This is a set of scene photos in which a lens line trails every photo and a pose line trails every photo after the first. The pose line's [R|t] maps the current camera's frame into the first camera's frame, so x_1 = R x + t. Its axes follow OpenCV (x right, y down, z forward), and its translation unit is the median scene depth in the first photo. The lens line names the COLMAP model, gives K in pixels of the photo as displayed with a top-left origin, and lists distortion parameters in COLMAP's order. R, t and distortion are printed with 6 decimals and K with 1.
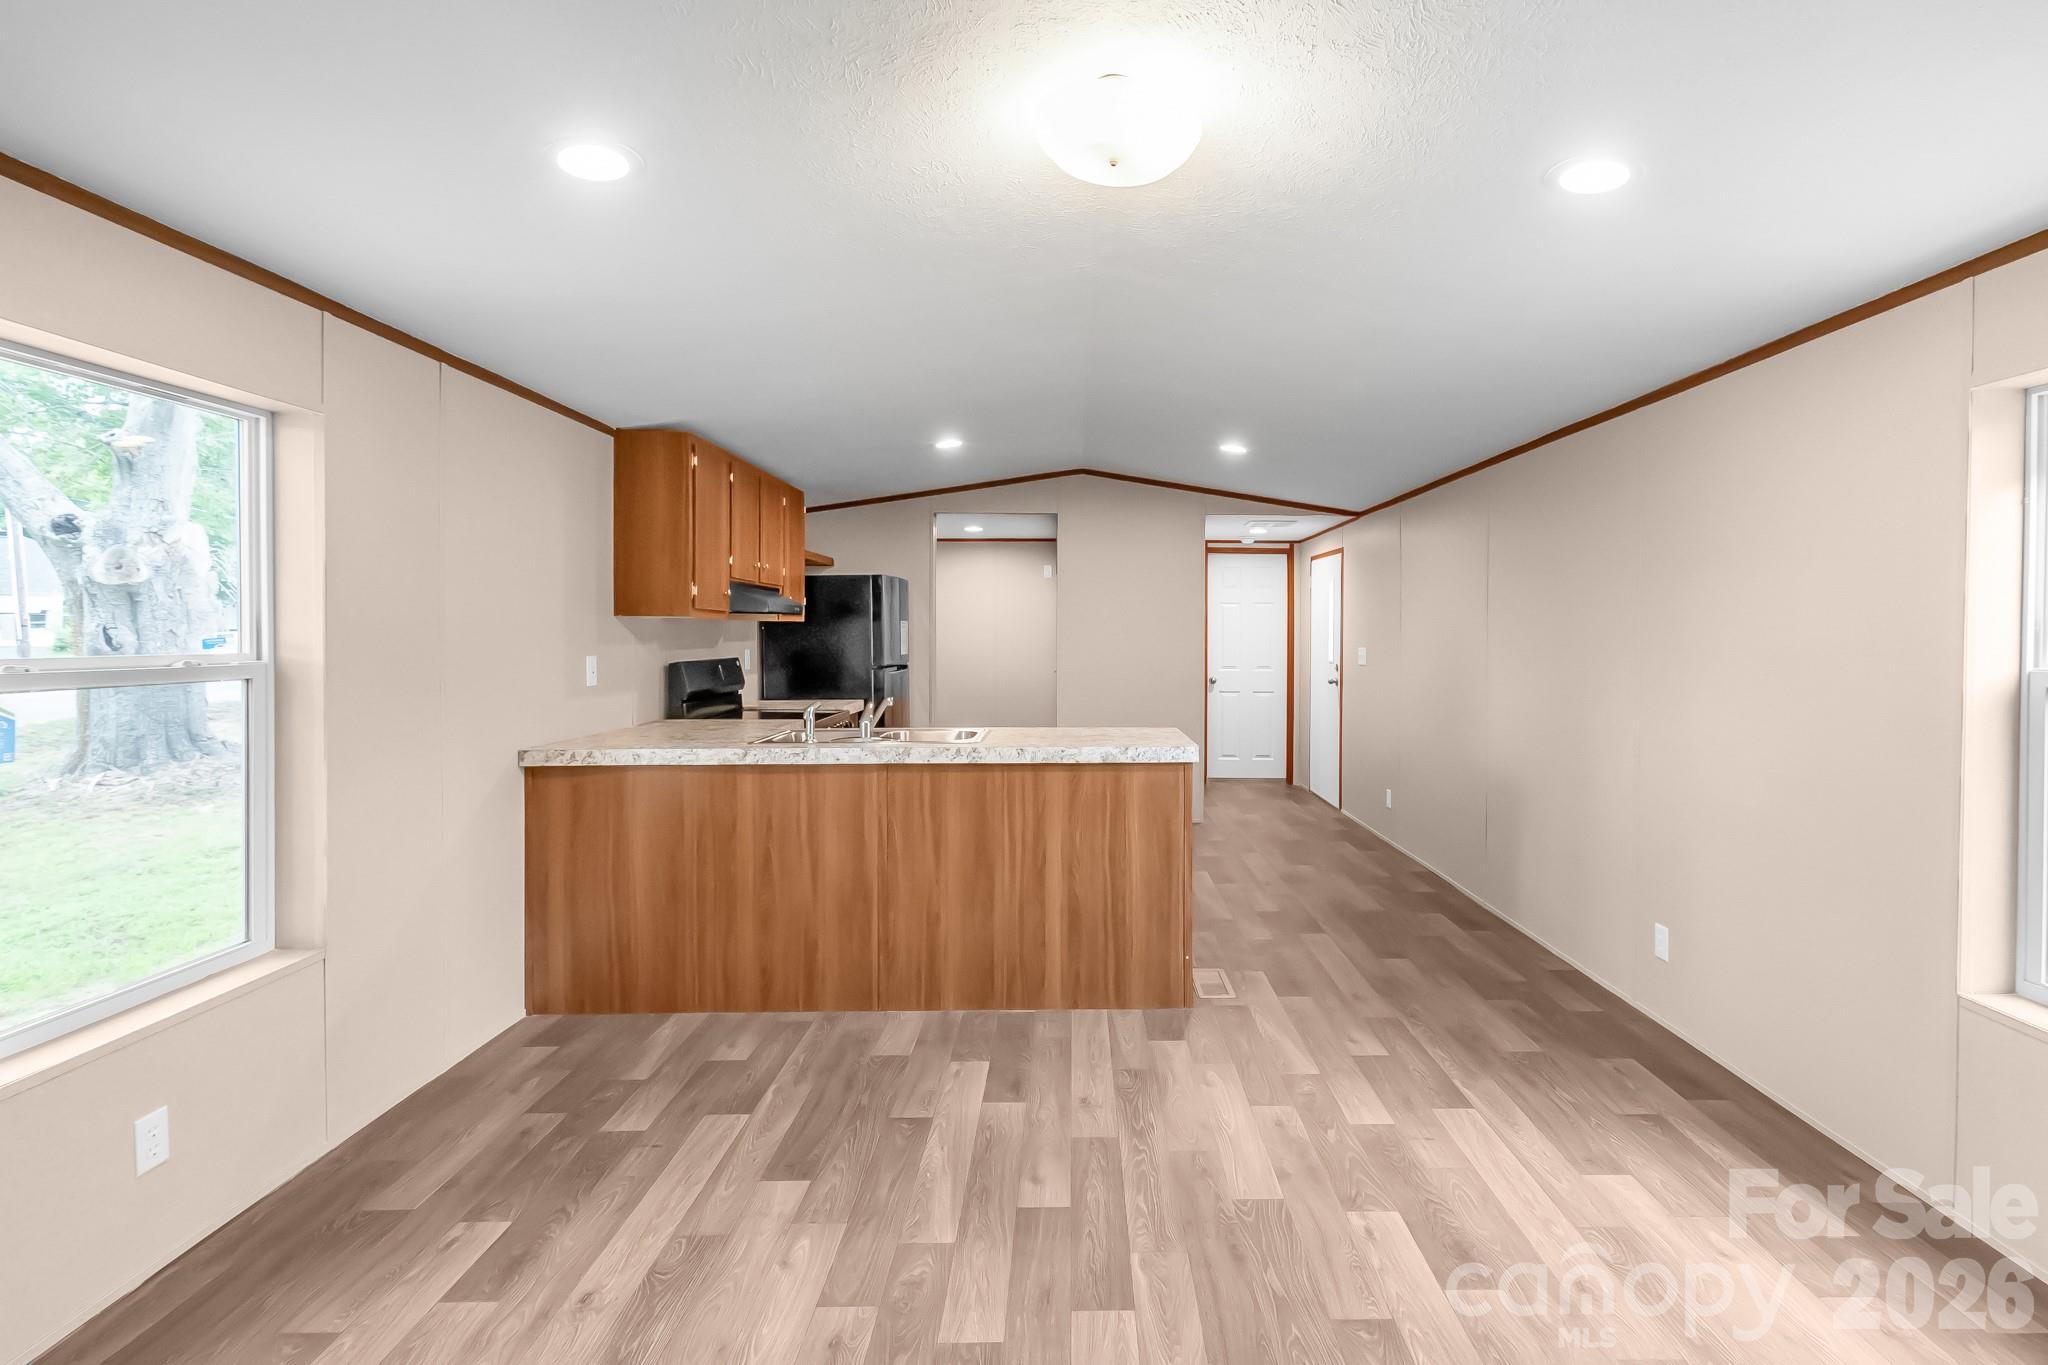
lens RADIAL K [[948.9, 0, 1097.1], [0, 948.9, 653.1], [0, 0, 1]] dist [0.007696, -0.002298]
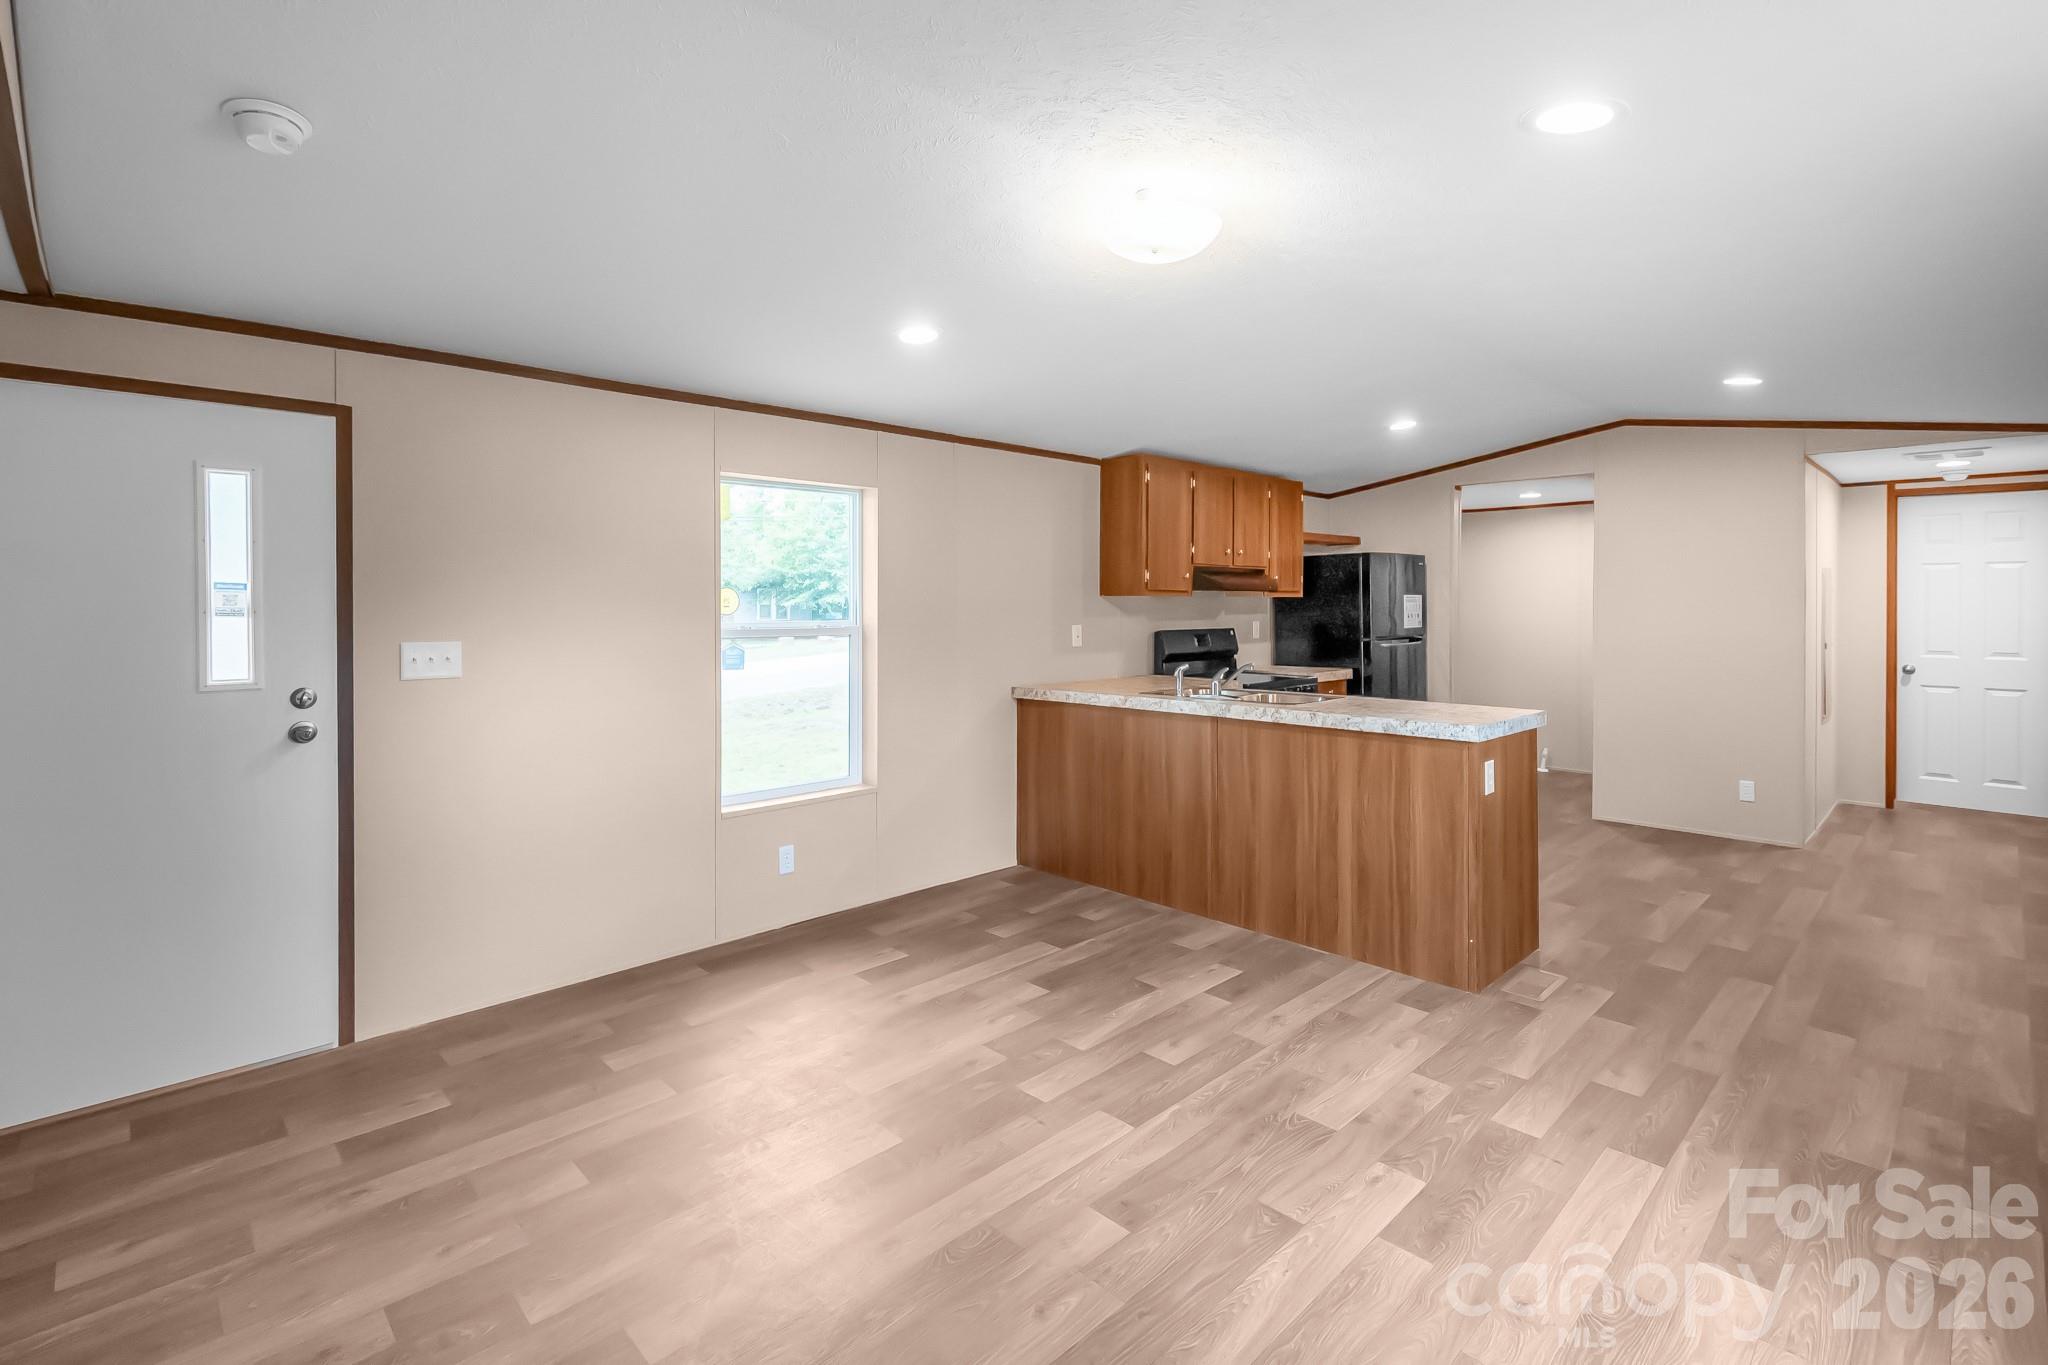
lens RADIAL K [[948.9, 0, 1030.7], [0, 948.9, 626.6], [0, 0, 1]] dist [0.007696, -0.002298]
pose [[0.680736, 0.014287, -0.732390, 0.500573], [-0.012203, 0.999892, 0.008162, -0.006009], [0.732427, 0.003381, 0.680837, -0.001215]]
